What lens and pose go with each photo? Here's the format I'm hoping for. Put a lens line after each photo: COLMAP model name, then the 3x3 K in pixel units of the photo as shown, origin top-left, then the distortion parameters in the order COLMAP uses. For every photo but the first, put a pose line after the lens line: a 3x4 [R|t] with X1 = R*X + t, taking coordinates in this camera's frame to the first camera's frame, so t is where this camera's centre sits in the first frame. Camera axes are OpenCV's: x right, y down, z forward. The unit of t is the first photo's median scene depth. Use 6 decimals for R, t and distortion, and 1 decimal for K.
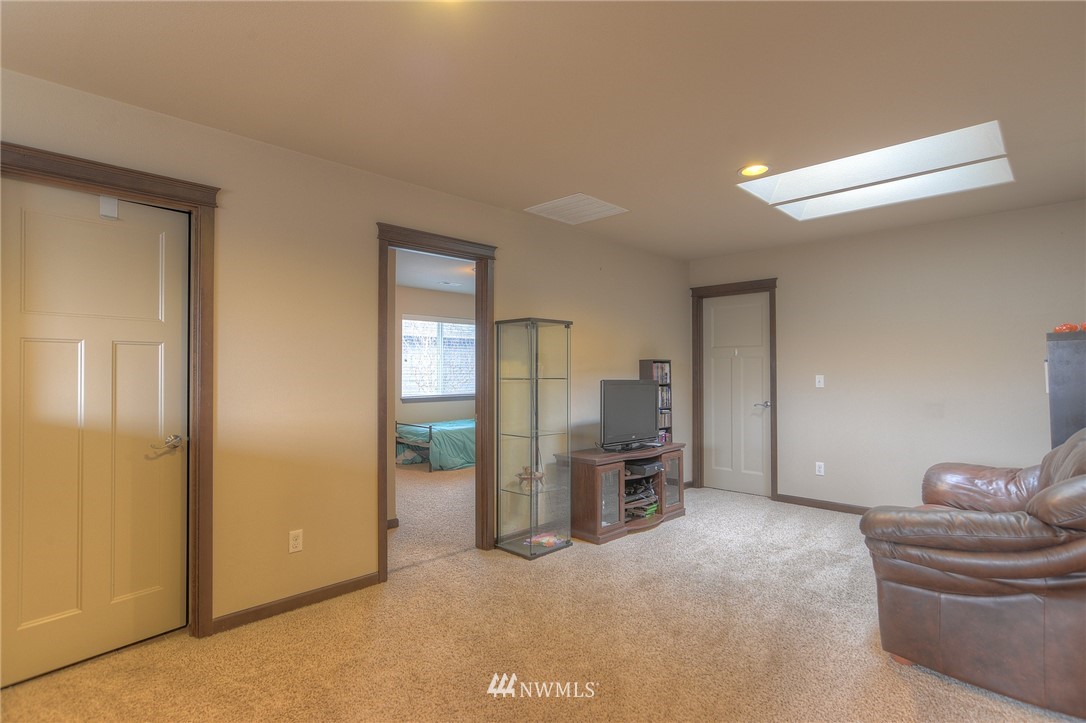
lens RADIAL K [[556.2, 0, 546.6], [0, 556.2, 375.9], [0, 0, 1]] dist [0.001254, 0.001571]
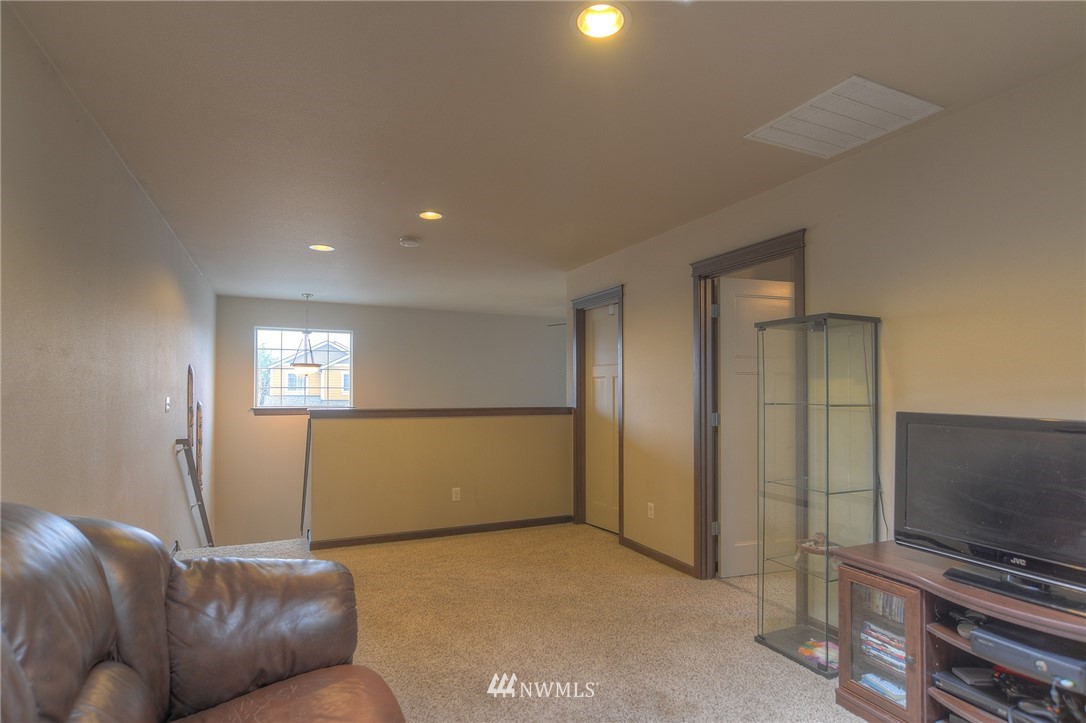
lens RADIAL K [[556.2, 0, 546.6], [0, 556.2, 375.9], [0, 0, 1]] dist [0.001254, 0.001571]
pose [[-0.348865, -0.005145, -0.937159, 0.884141], [0.017167, 0.999782, -0.011879, -0.034086], [0.937016, -0.020233, -0.348701, 1.119803]]
